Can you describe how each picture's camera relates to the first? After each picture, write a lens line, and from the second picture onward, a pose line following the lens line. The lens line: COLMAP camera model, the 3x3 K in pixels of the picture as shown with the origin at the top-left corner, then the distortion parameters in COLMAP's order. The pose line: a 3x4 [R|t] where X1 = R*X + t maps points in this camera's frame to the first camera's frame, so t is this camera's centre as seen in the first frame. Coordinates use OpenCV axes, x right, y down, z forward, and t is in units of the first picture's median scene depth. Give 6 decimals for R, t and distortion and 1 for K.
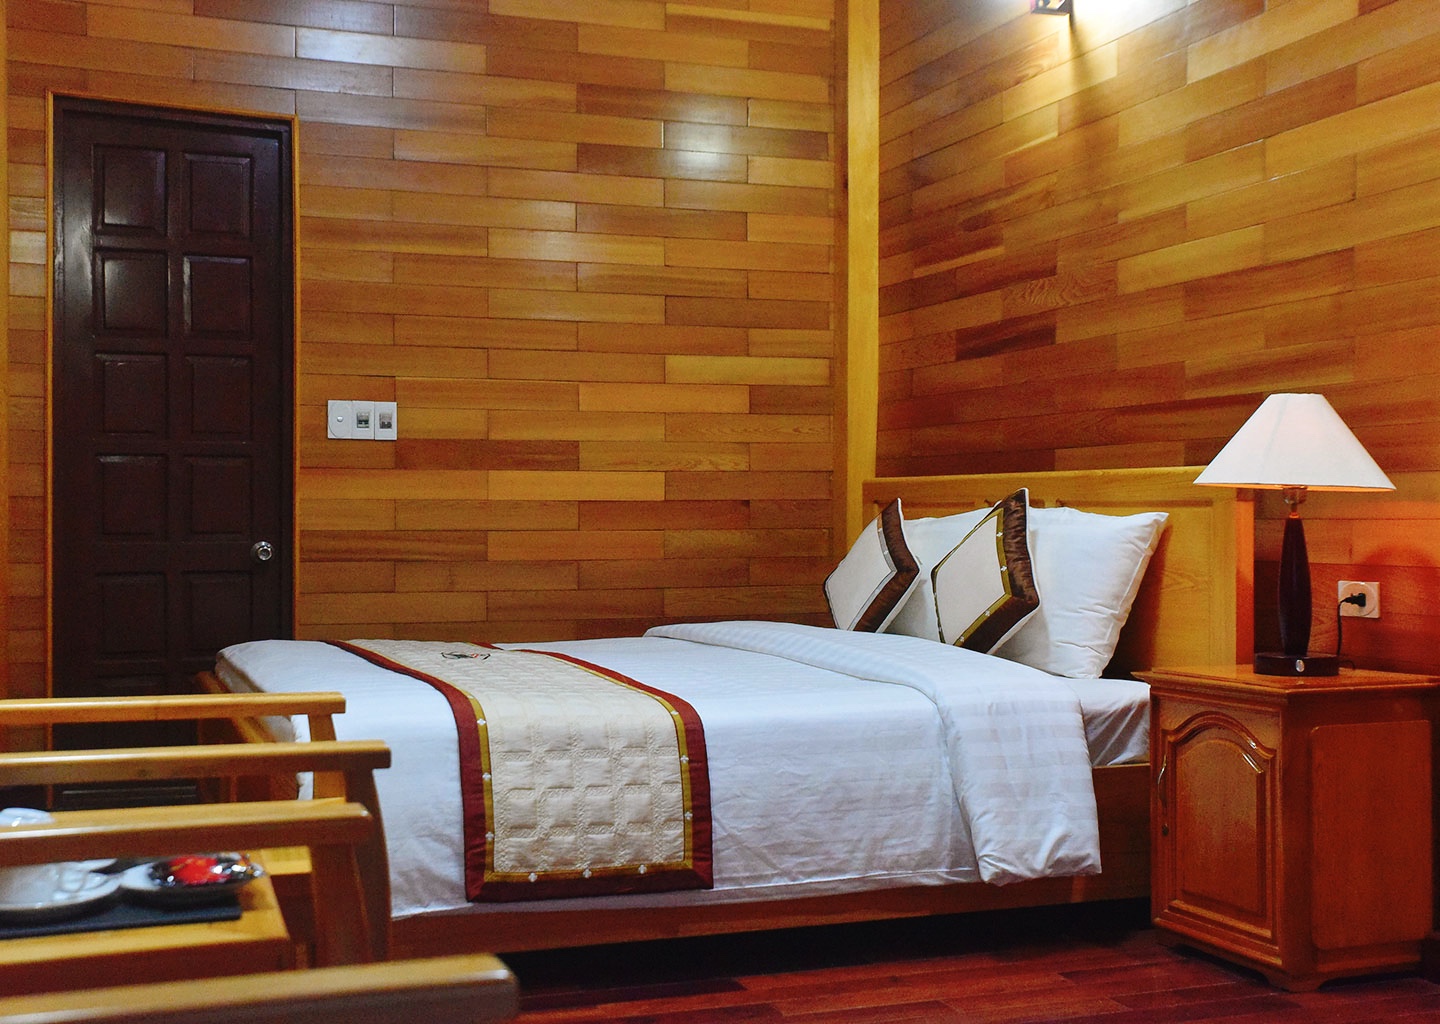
lens RADIAL K [[1051.9, 0, 705.4], [0, 1051.9, 508.9], [0, 0, 1]] dist [-0.124986, 0.088156]
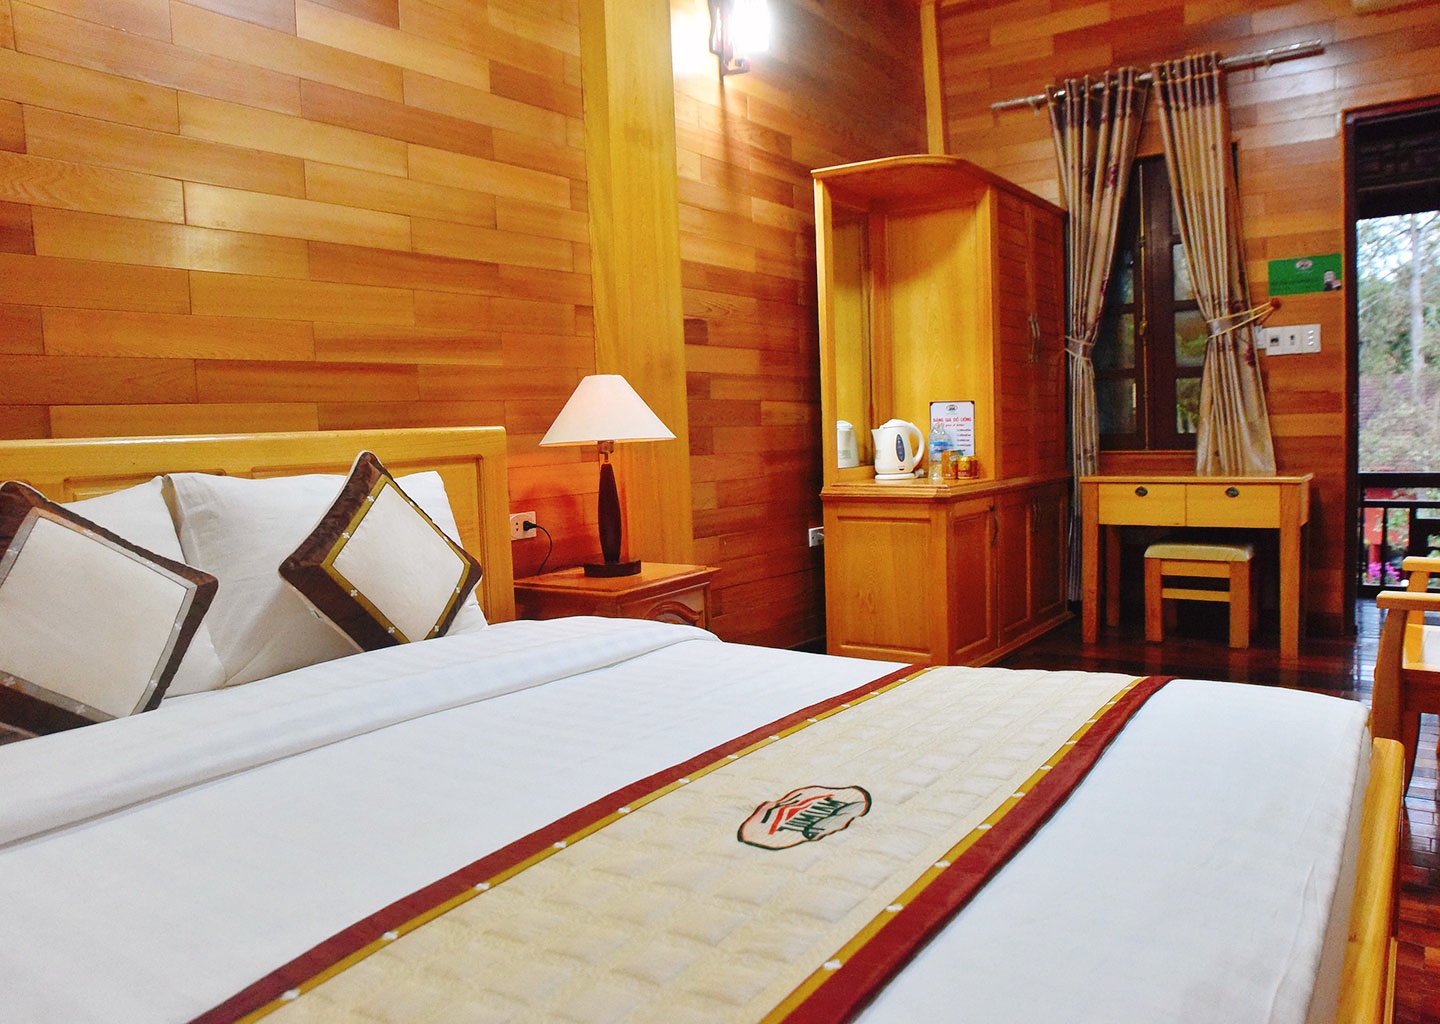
lens RADIAL K [[1051.9, 0, 705.4], [0, 1051.9, 508.9], [0, 0, 1]] dist [-0.124986, 0.088156]
pose [[-0.421031, -0.024120, 0.906726, -0.597553], [0.061413, 0.996594, 0.055027, 0.002159], [-0.904965, 0.078852, -0.418116, 1.121062]]
